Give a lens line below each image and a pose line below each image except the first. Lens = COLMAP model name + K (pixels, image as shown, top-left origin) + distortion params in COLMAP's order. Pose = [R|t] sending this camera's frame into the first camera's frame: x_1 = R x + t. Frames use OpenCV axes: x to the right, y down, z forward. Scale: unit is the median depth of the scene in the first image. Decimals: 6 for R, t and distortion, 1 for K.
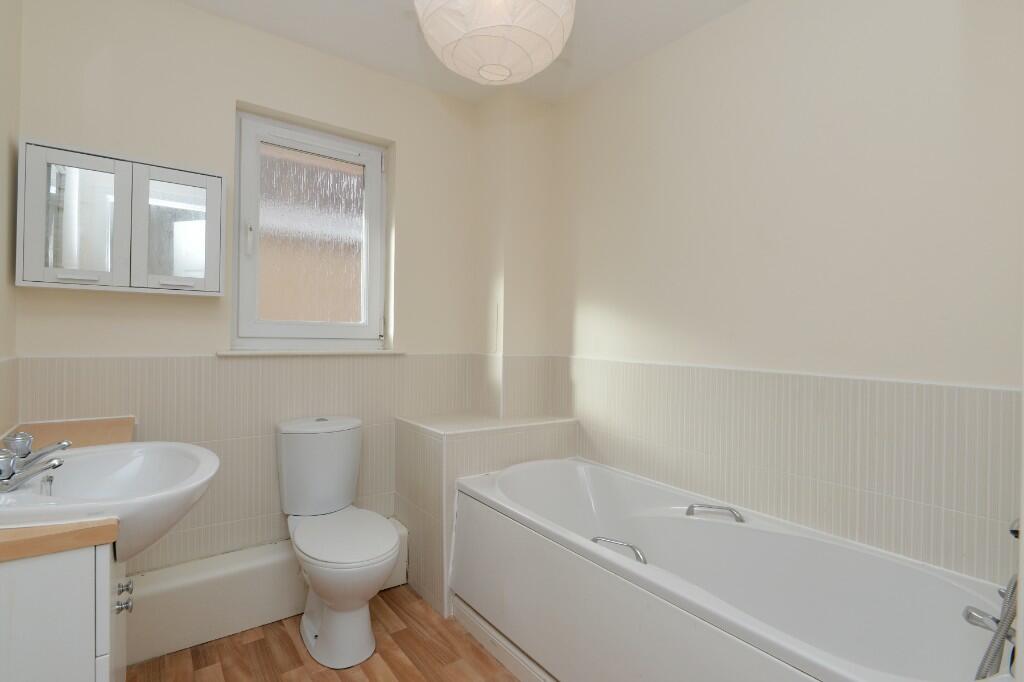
lens RADIAL K [[489.0, 0, 519.3], [0, 489.0, 336.9], [0, 0, 1]] dist [-0.015312, -0.000602]
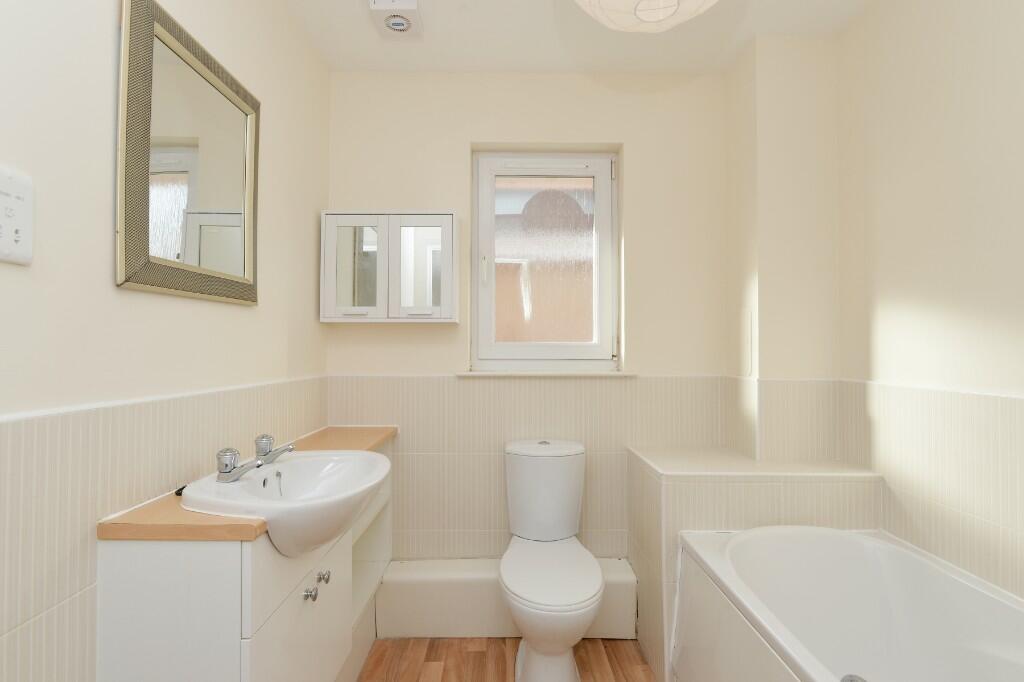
lens RADIAL K [[489.0, 0, 510.8], [0, 489.0, 346.0], [0, 0, 1]] dist [-0.015312, -0.000602]
pose [[0.800303, -0.025872, -0.599037, 0.131462], [0.011433, 0.999545, -0.027894, 0.002452], [0.599486, 0.015475, 0.800235, 0.169369]]
